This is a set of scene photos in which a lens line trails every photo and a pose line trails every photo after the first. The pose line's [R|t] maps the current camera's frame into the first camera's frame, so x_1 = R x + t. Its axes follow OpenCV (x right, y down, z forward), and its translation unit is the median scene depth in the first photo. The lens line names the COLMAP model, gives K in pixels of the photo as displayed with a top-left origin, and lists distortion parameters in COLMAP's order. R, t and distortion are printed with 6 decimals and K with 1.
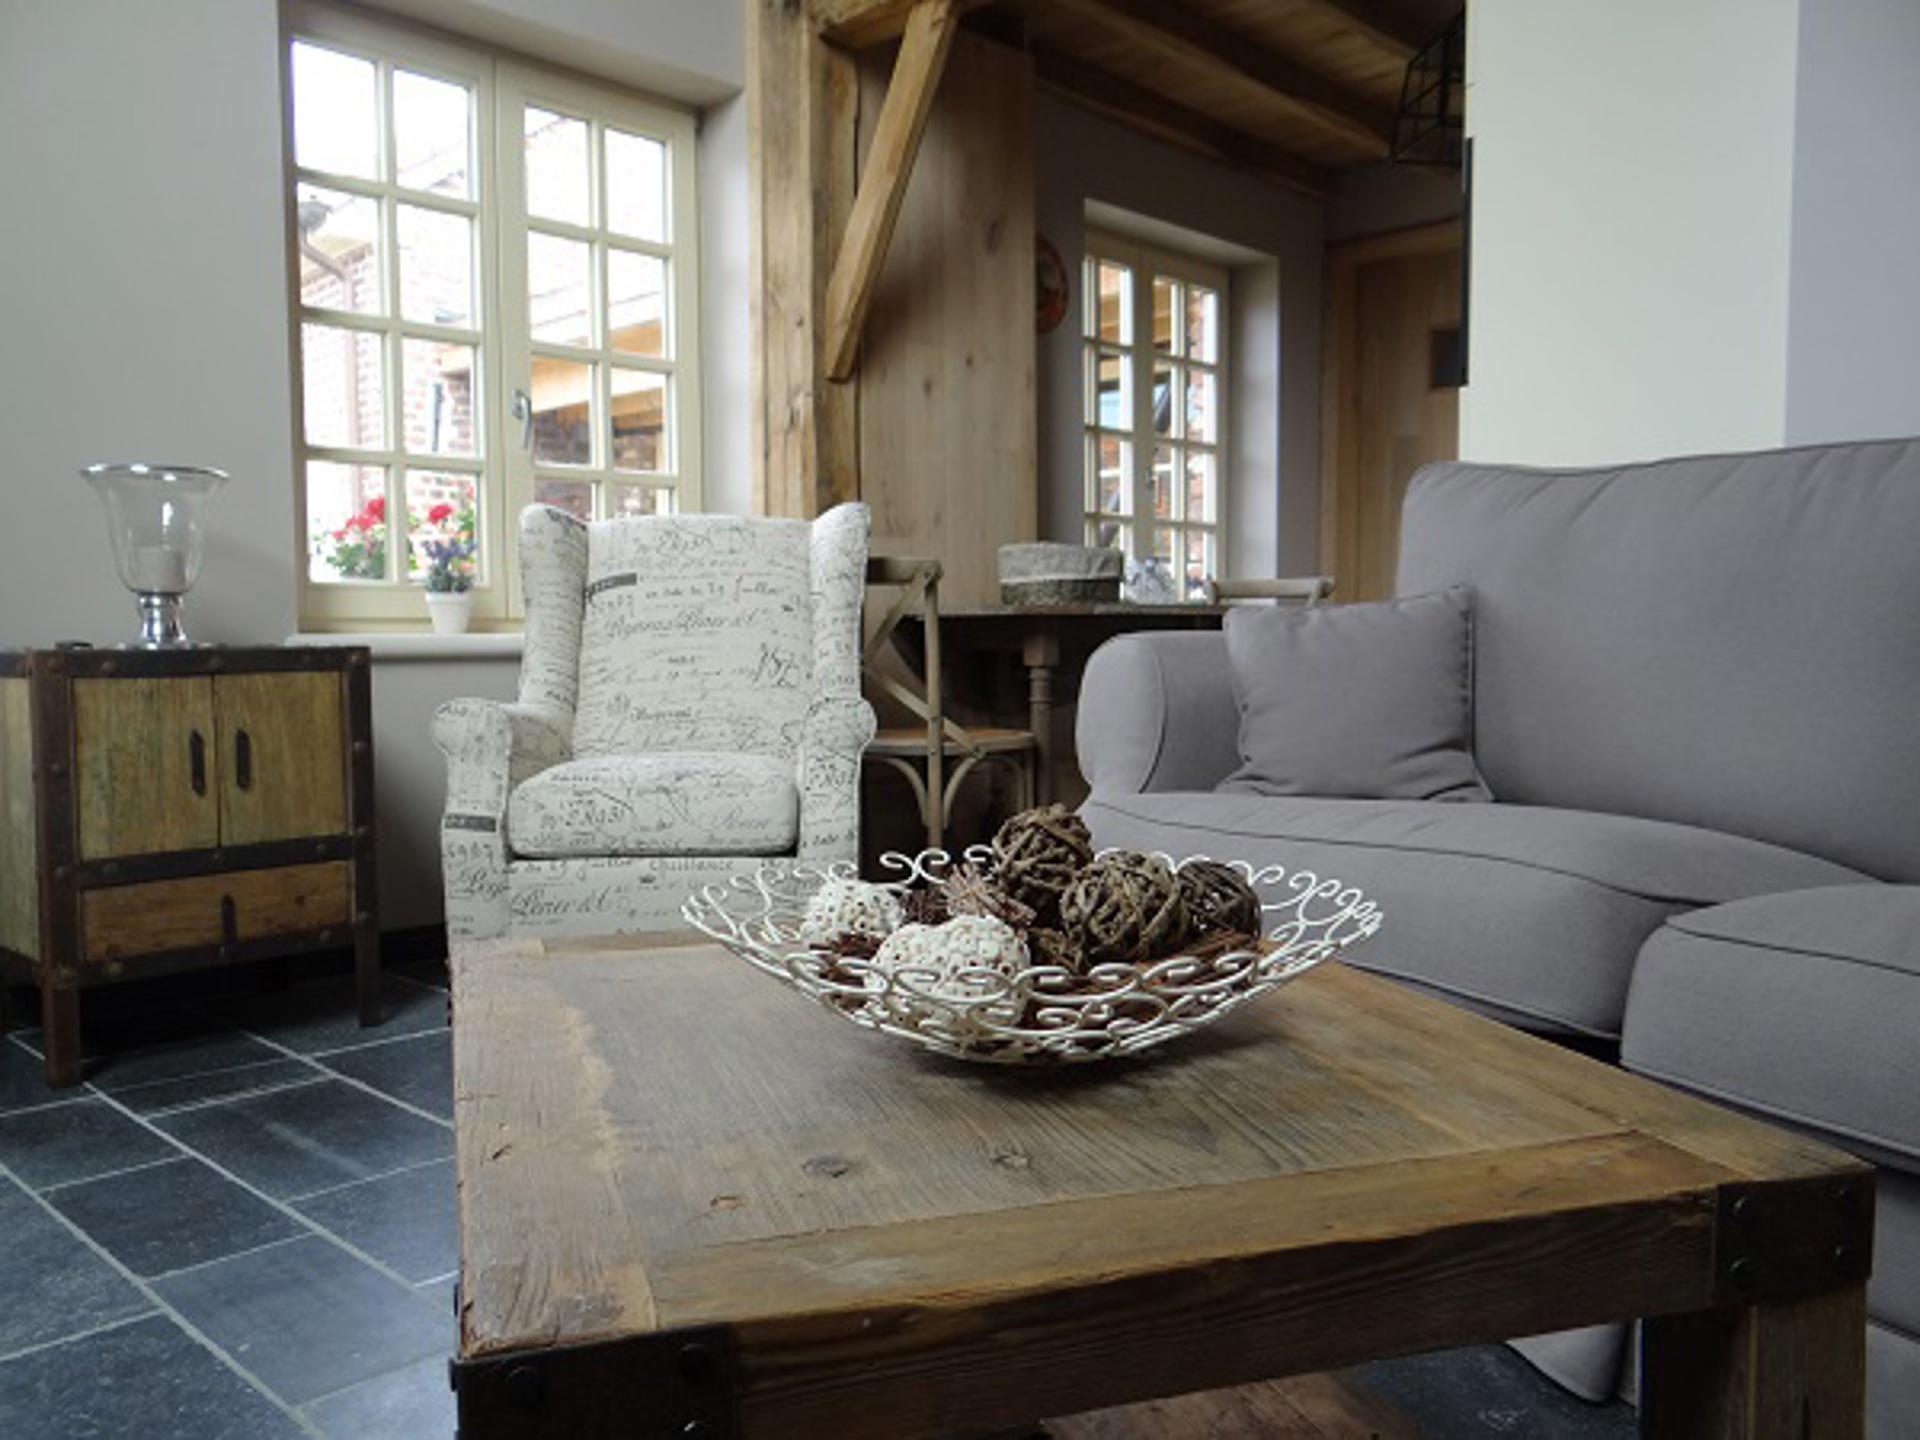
lens RADIAL K [[1518.8, 0, 964.2], [0, 1518.8, 719.8], [0, 0, 1]] dist [-0.007662, -0.000912]
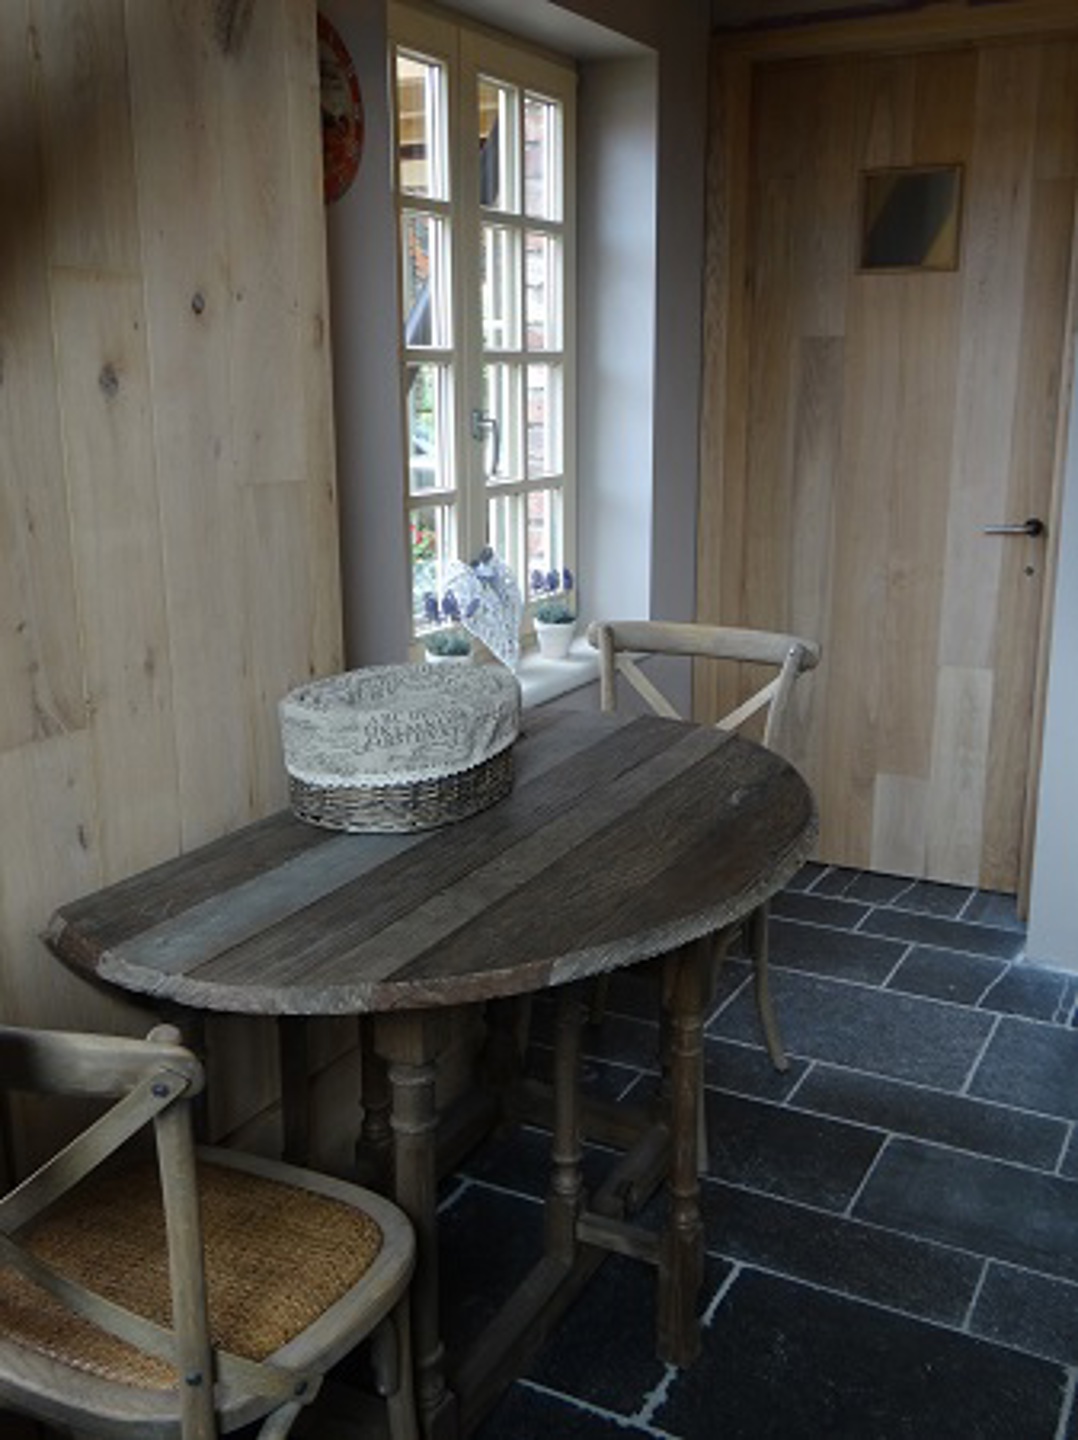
lens RADIAL K [[1432.7, 0, 530.9], [0, 1432.7, 716.3], [0, 0, 1]] dist [0.012701, 0.000000]
pose [[0.965248, -0.059905, 0.254377, -0.013433], [0.013580, 0.983556, 0.180095, -0.149294], [-0.260983, -0.170382, 0.950188, 0.423082]]
